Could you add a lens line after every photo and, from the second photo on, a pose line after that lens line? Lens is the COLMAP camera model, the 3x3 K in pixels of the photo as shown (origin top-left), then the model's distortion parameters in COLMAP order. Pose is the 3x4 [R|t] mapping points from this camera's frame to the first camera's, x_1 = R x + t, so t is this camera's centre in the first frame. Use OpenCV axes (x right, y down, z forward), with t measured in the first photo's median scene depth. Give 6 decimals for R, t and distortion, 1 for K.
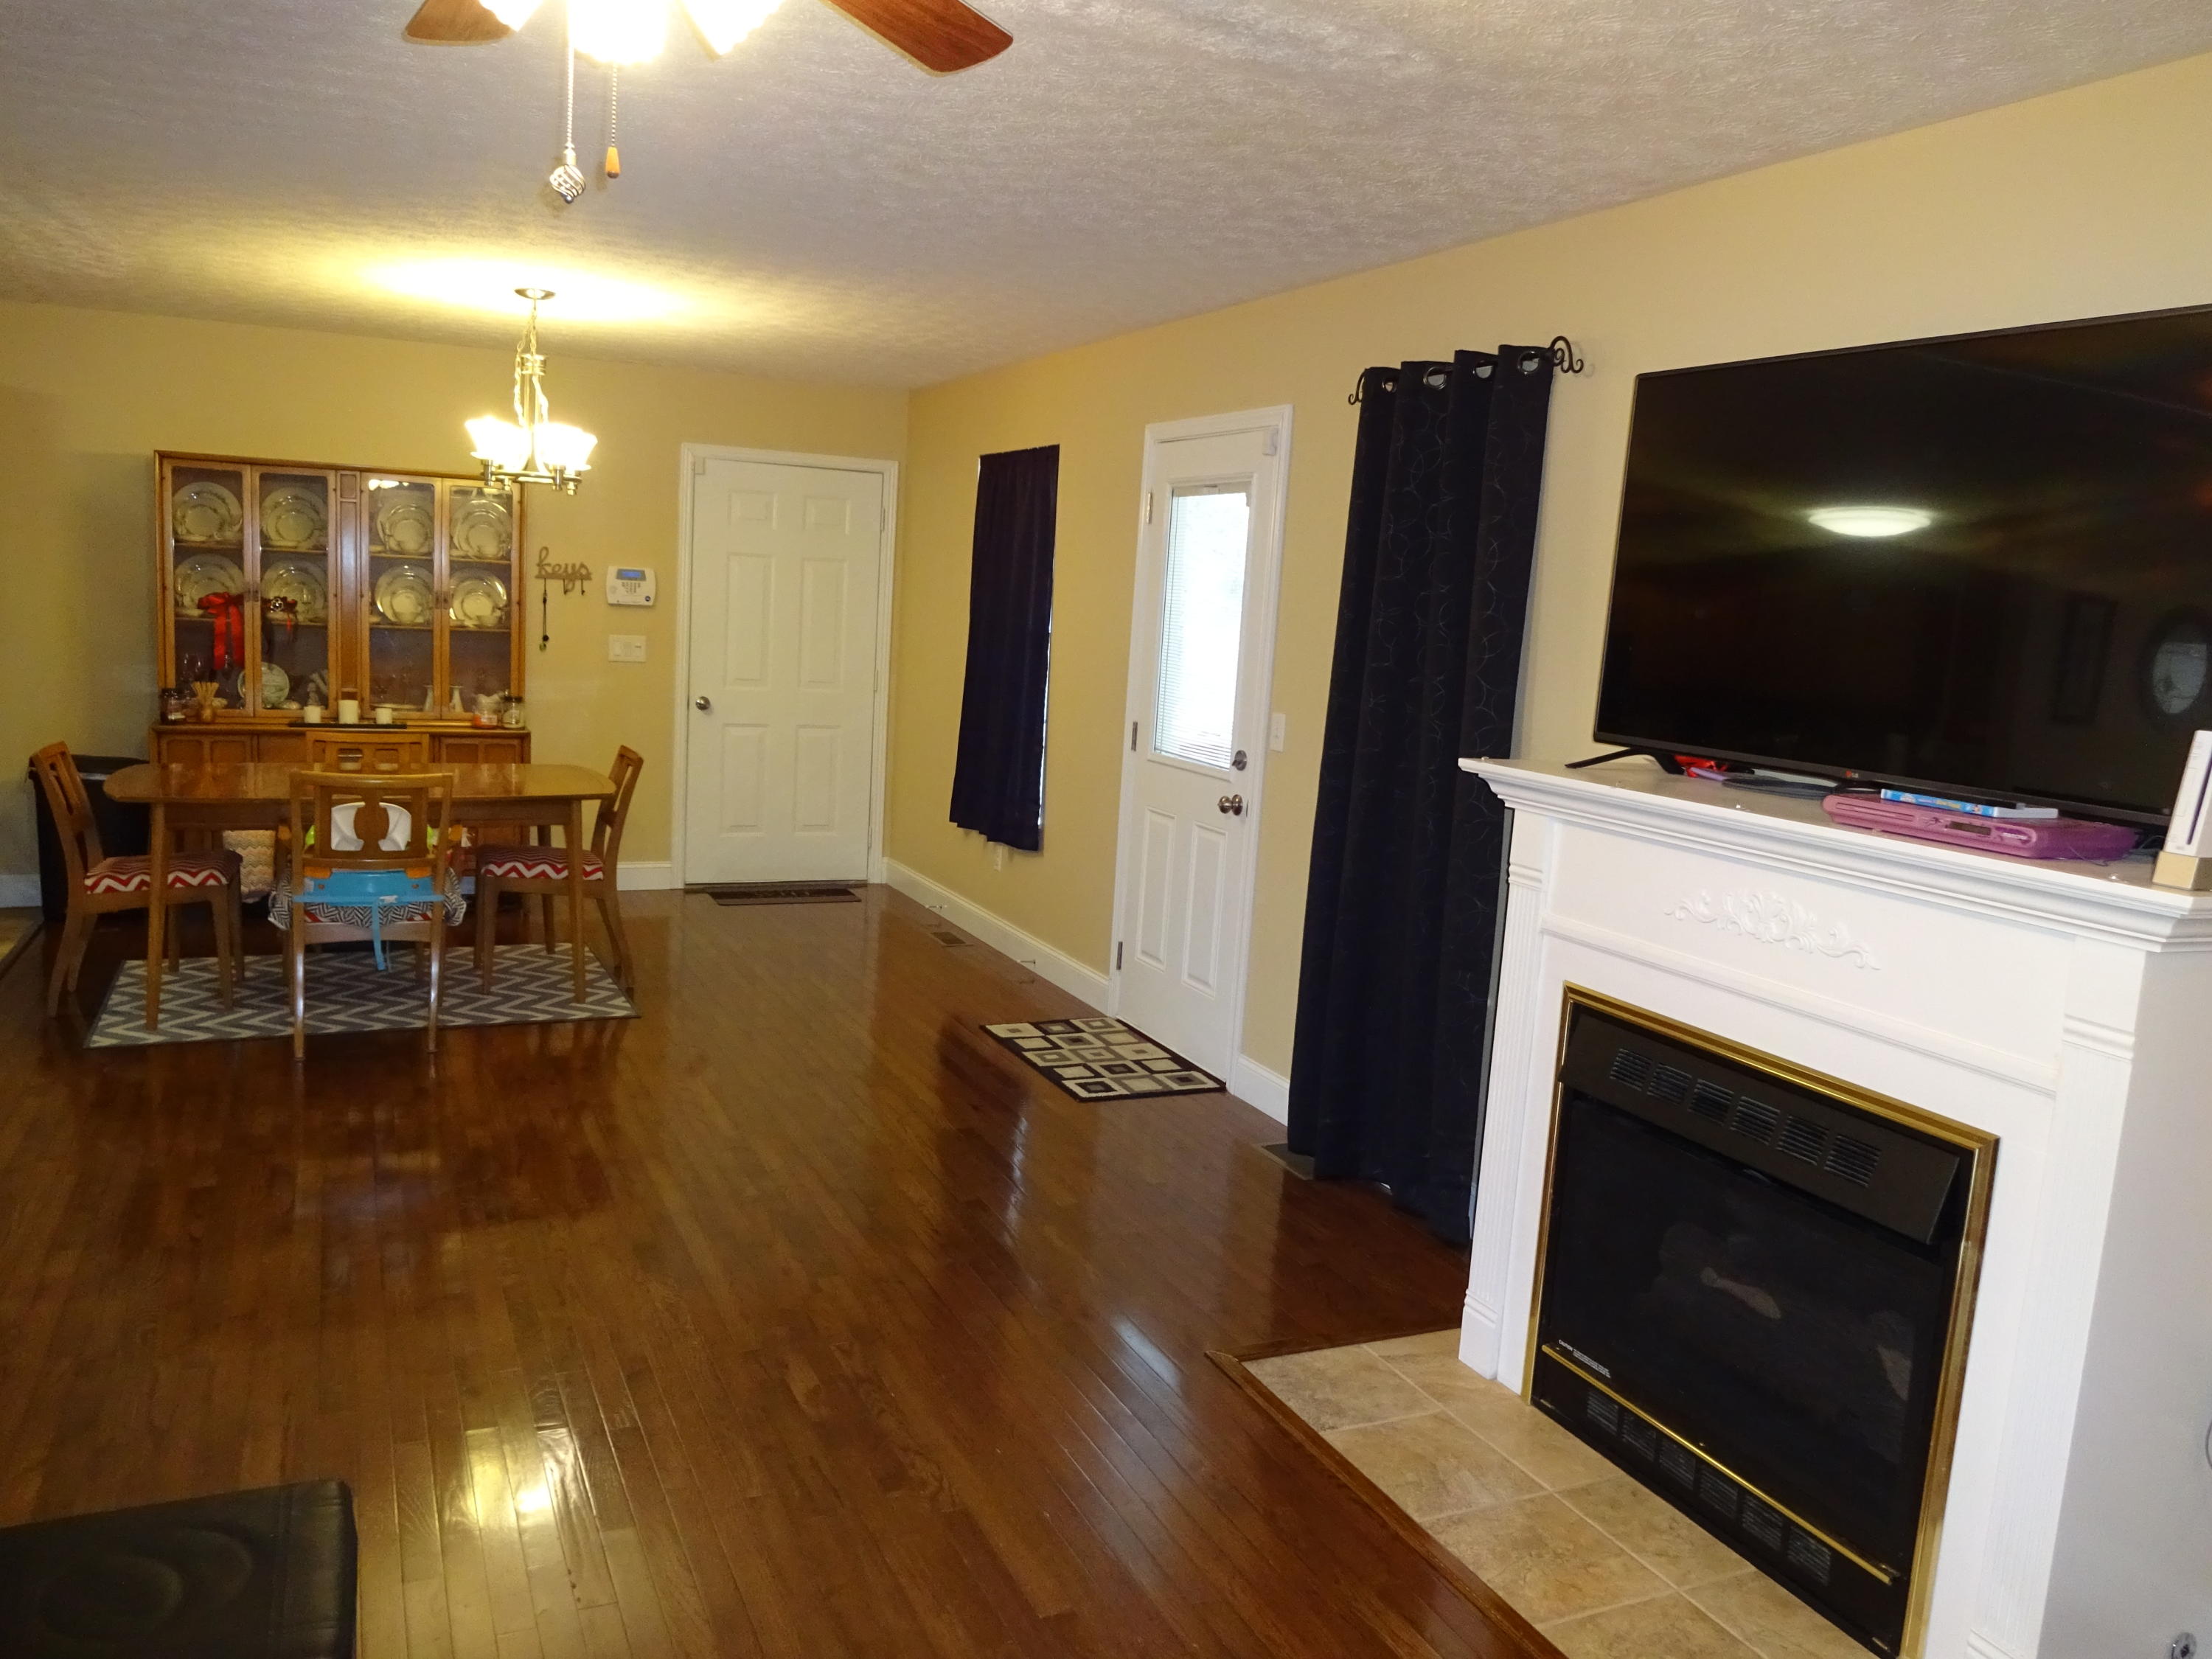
lens RADIAL K [[1628.3, 0, 1115.2], [0, 1628.3, 827.0], [0, 0, 1]] dist [0.013996, -0.052054]
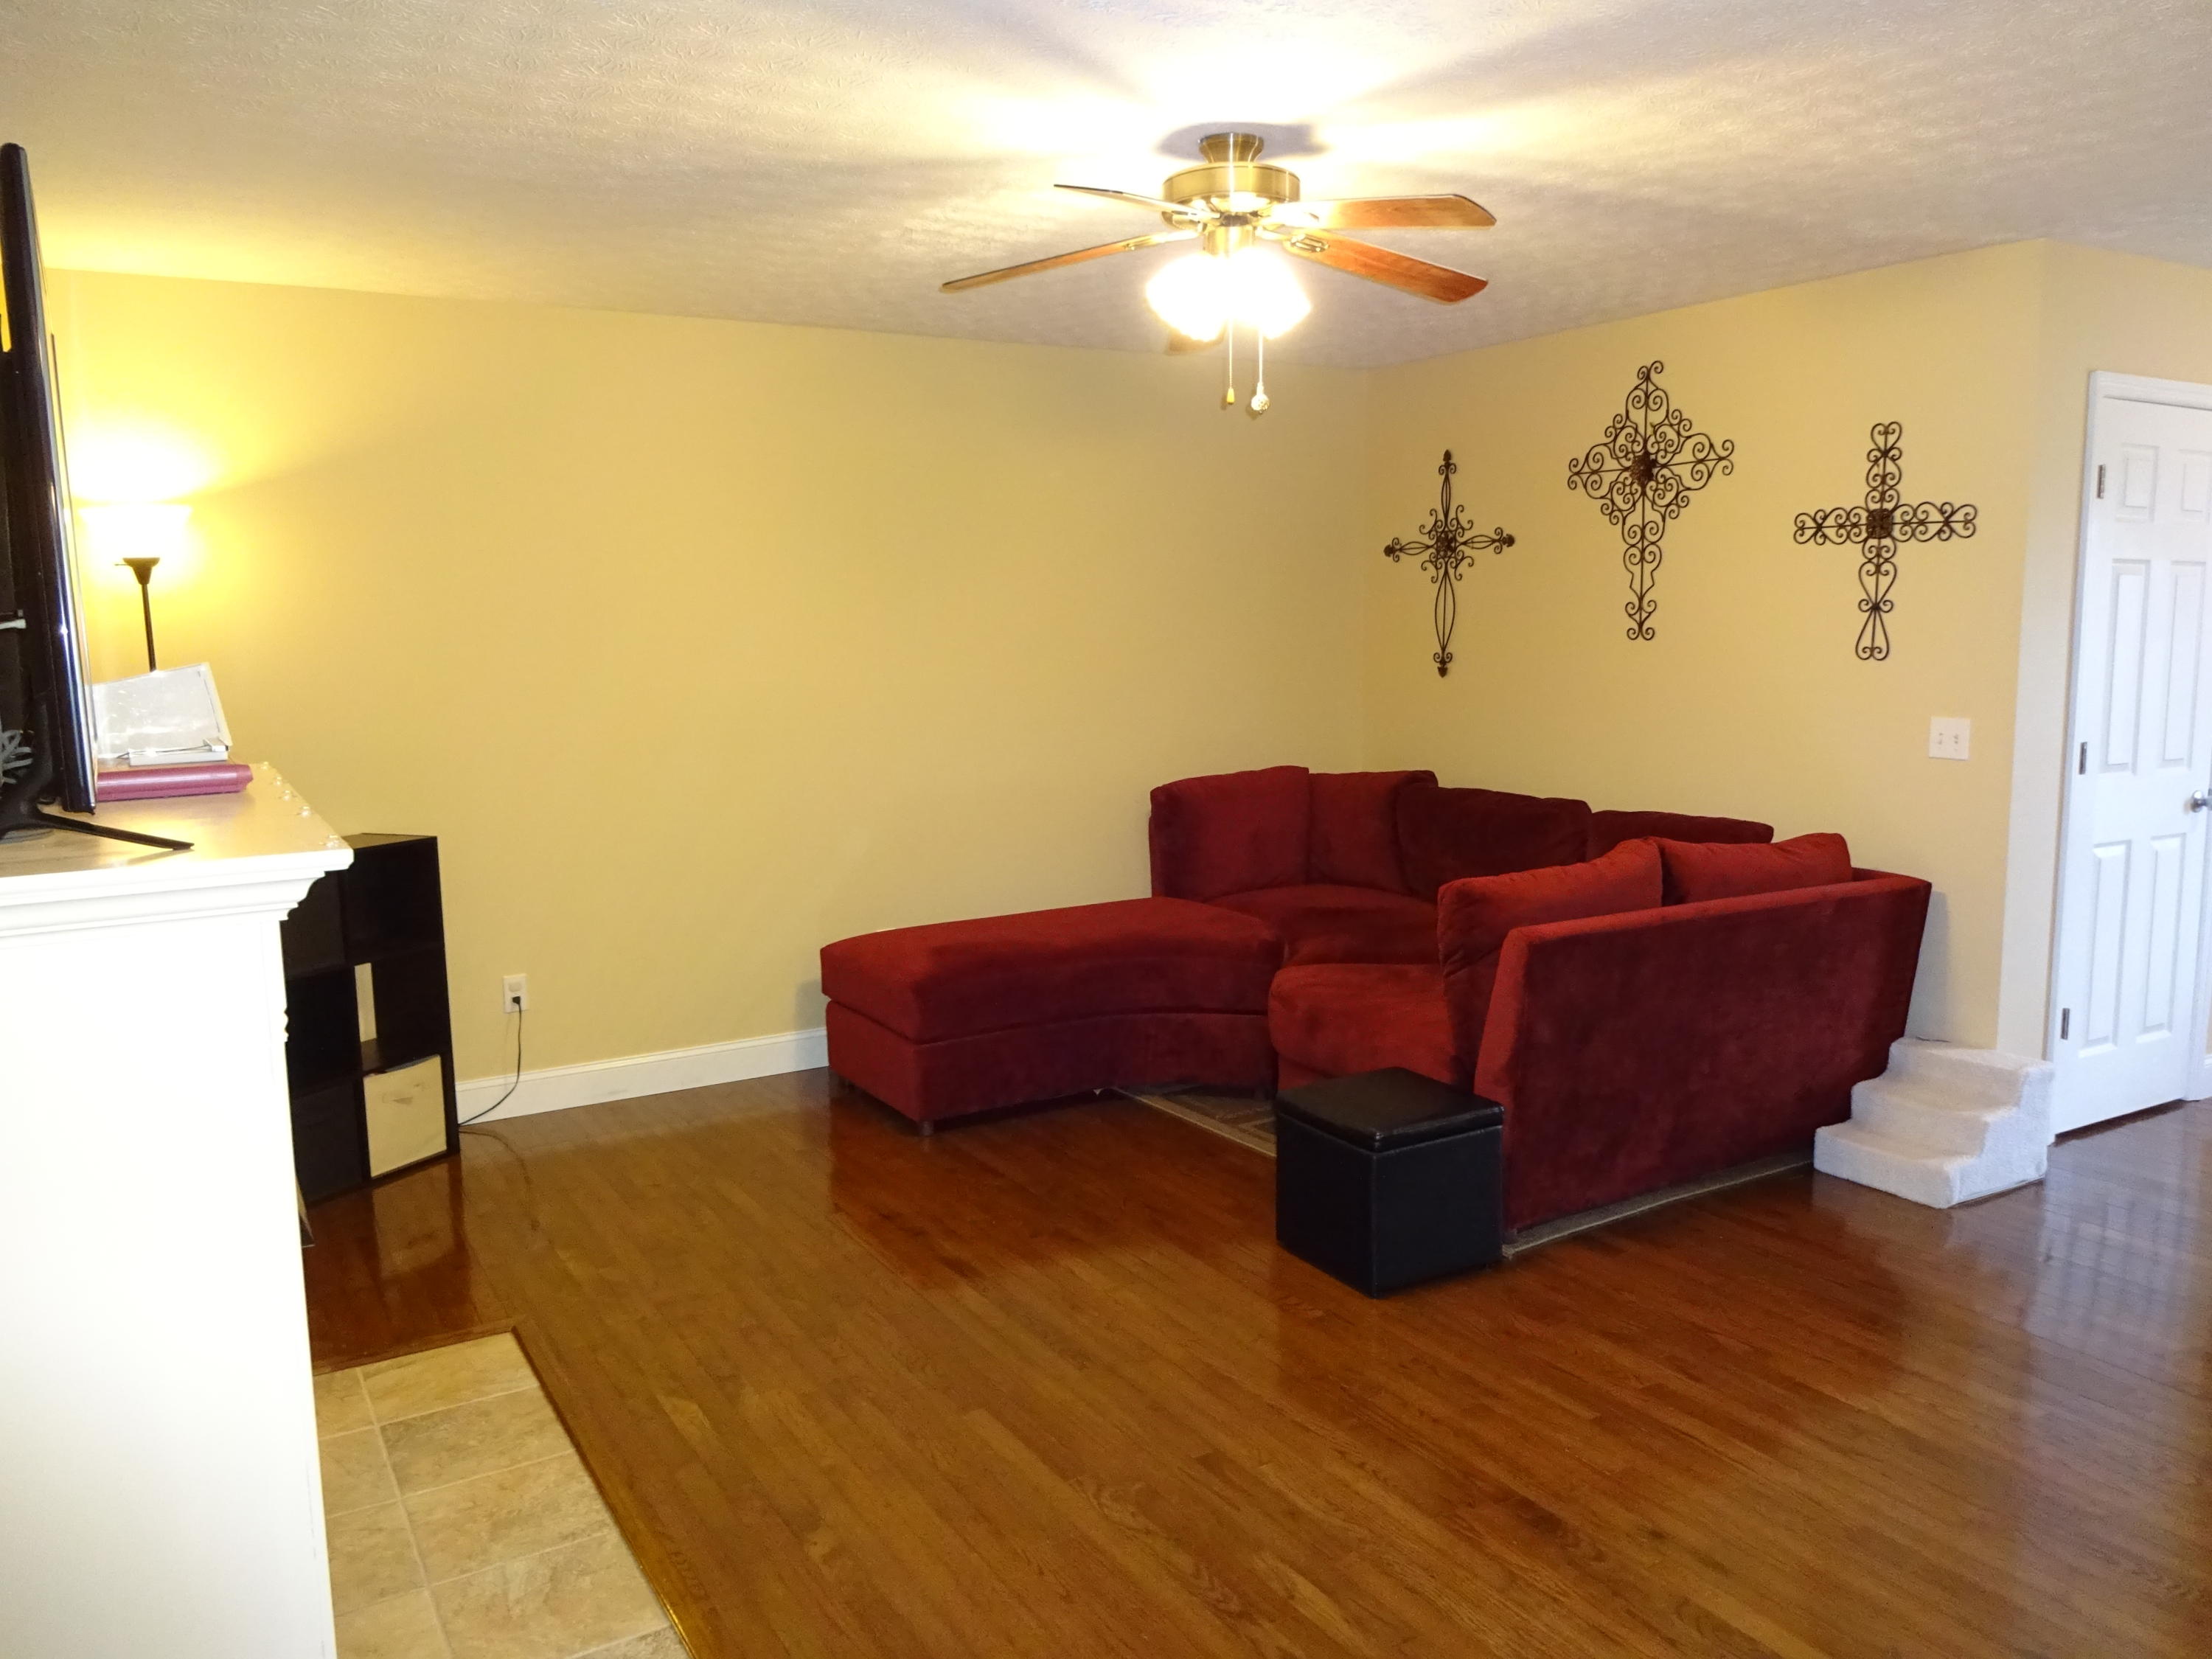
lens RADIAL K [[1628.3, 0, 1115.2], [0, 1628.3, 827.0], [0, 0, 1]] dist [0.013996, -0.052054]
pose [[-0.993503, -0.032585, -0.109043, 0.002743], [-0.060492, 0.962775, 0.263447, -0.131193], [0.096399, 0.268331, -0.958491, 0.931238]]
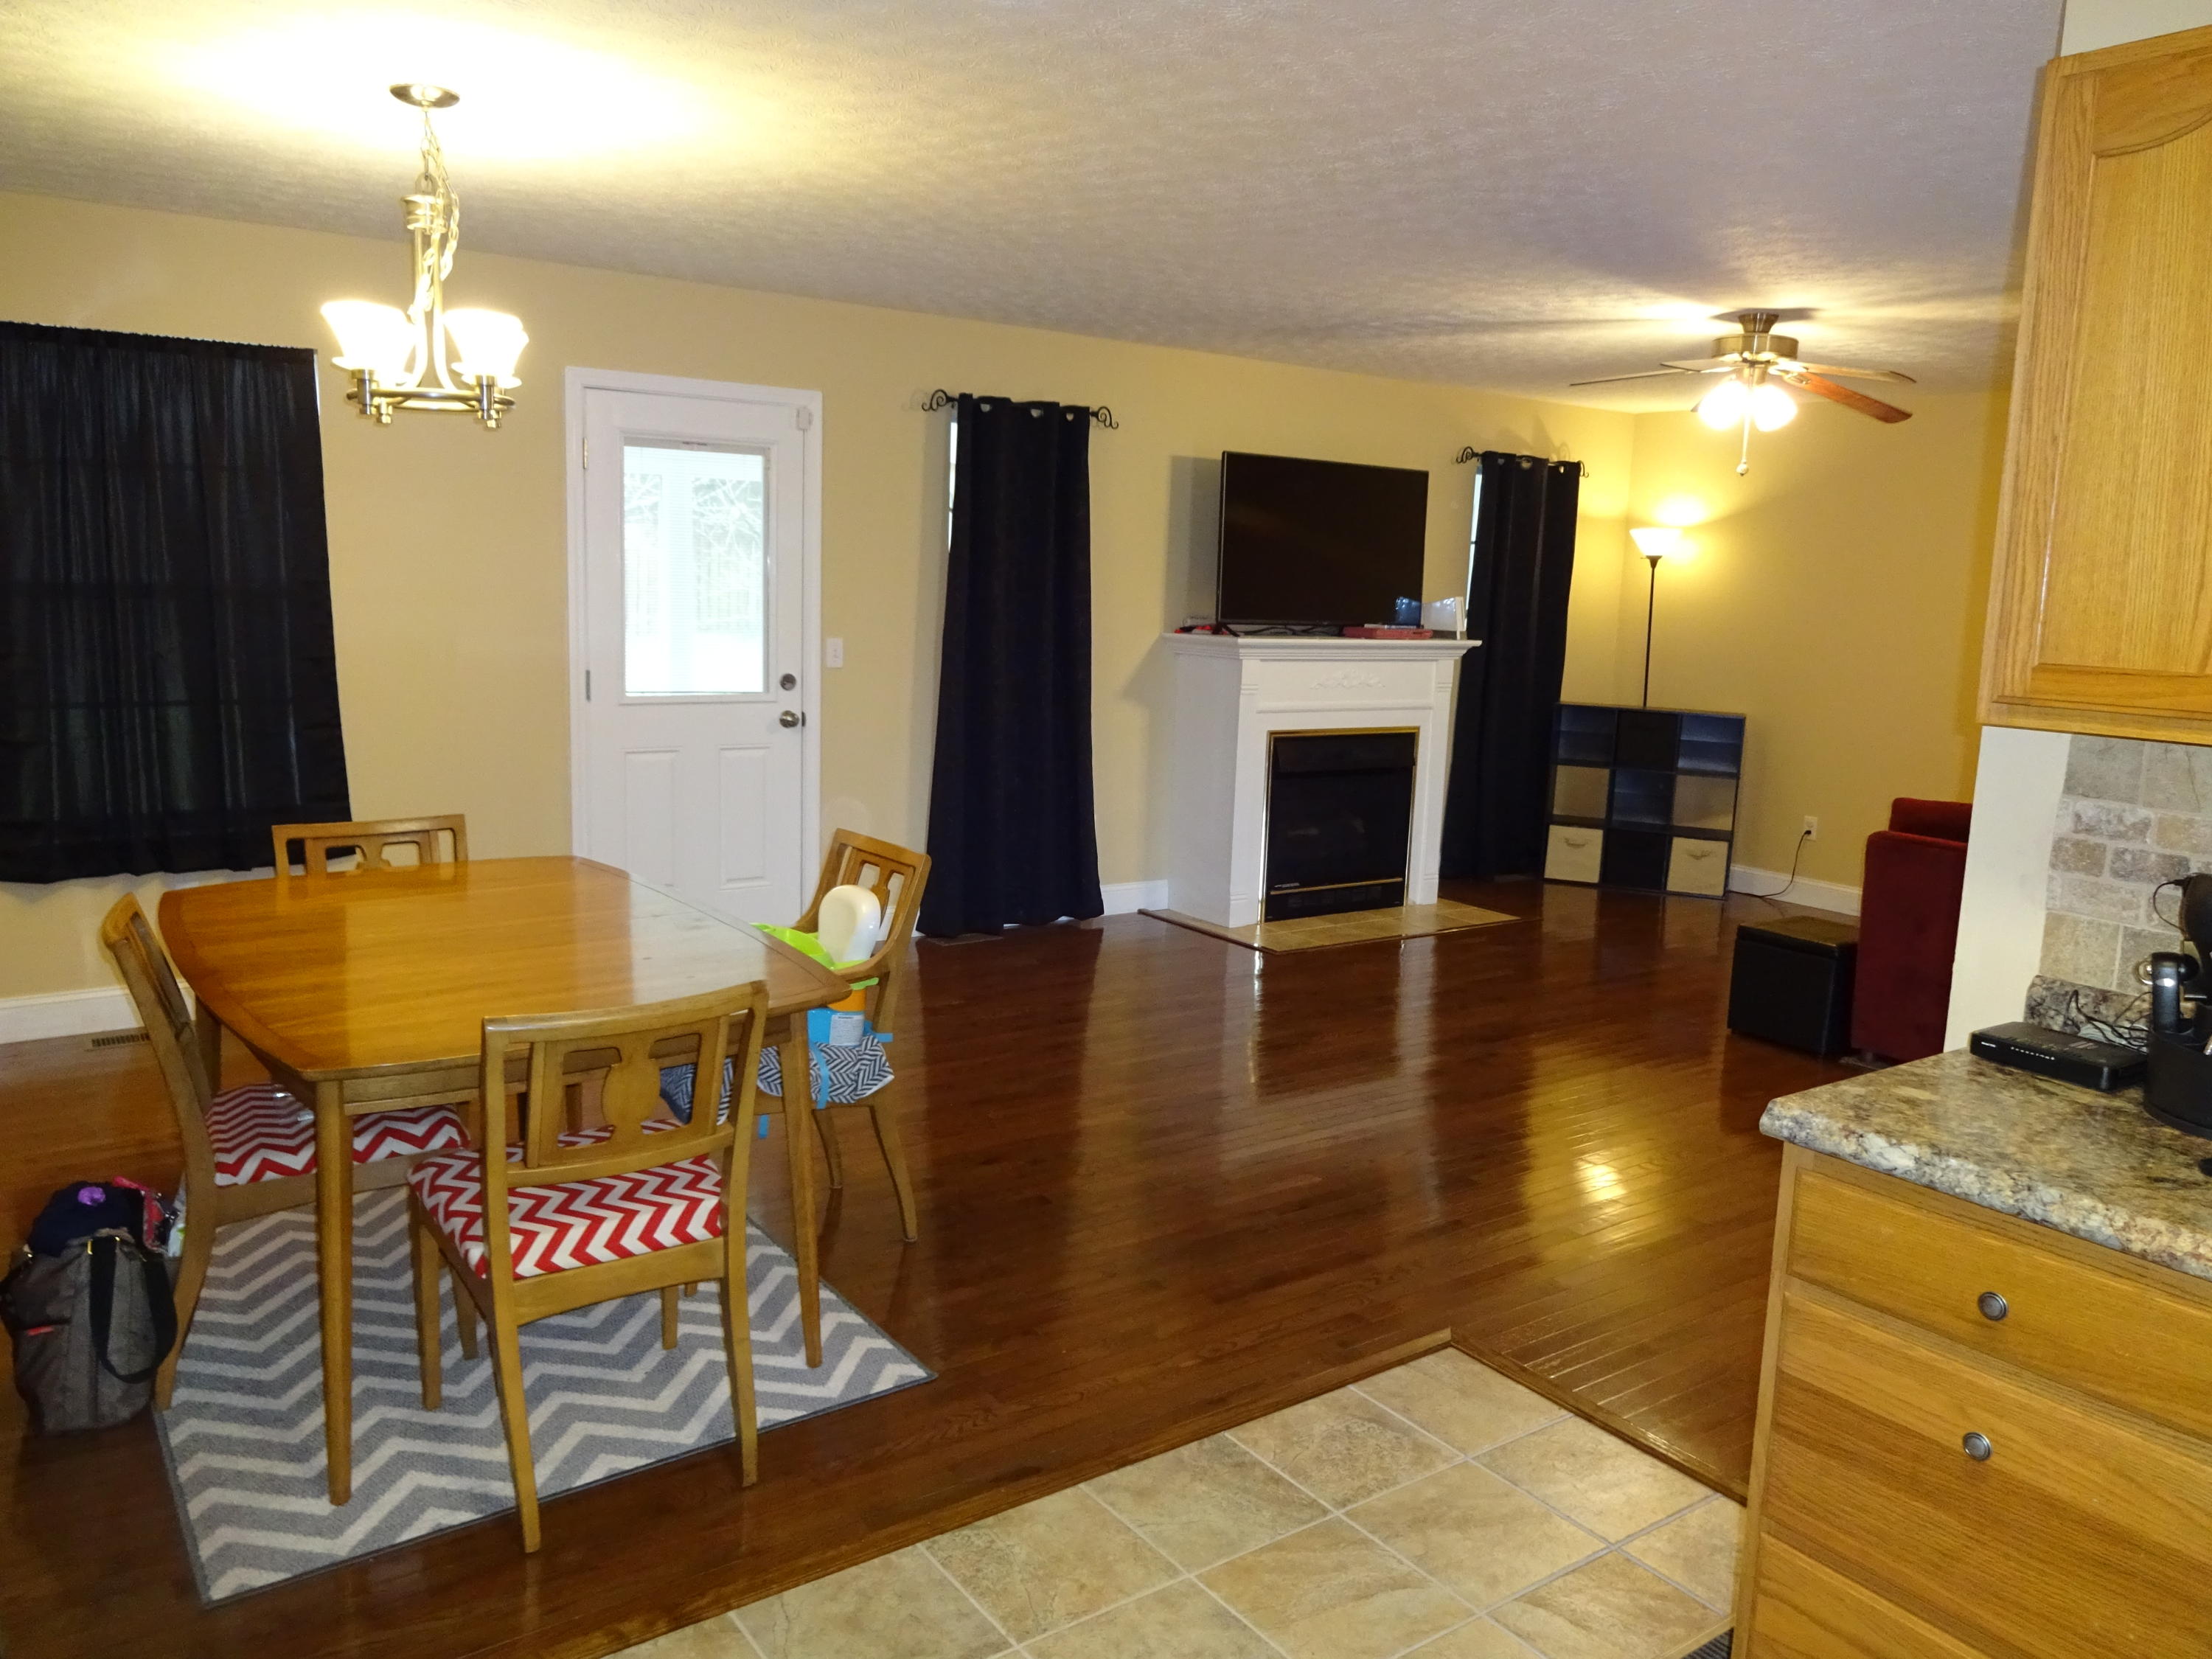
lens RADIAL K [[1628.3, 0, 1115.2], [0, 1628.3, 827.0], [0, 0, 1]] dist [0.013996, -0.052054]
pose [[-0.177613, -0.214919, 0.960346, -1.058845], [0.091996, 0.967962, 0.233638, -0.181512], [-0.979791, 0.129845, -0.152151, 0.883896]]
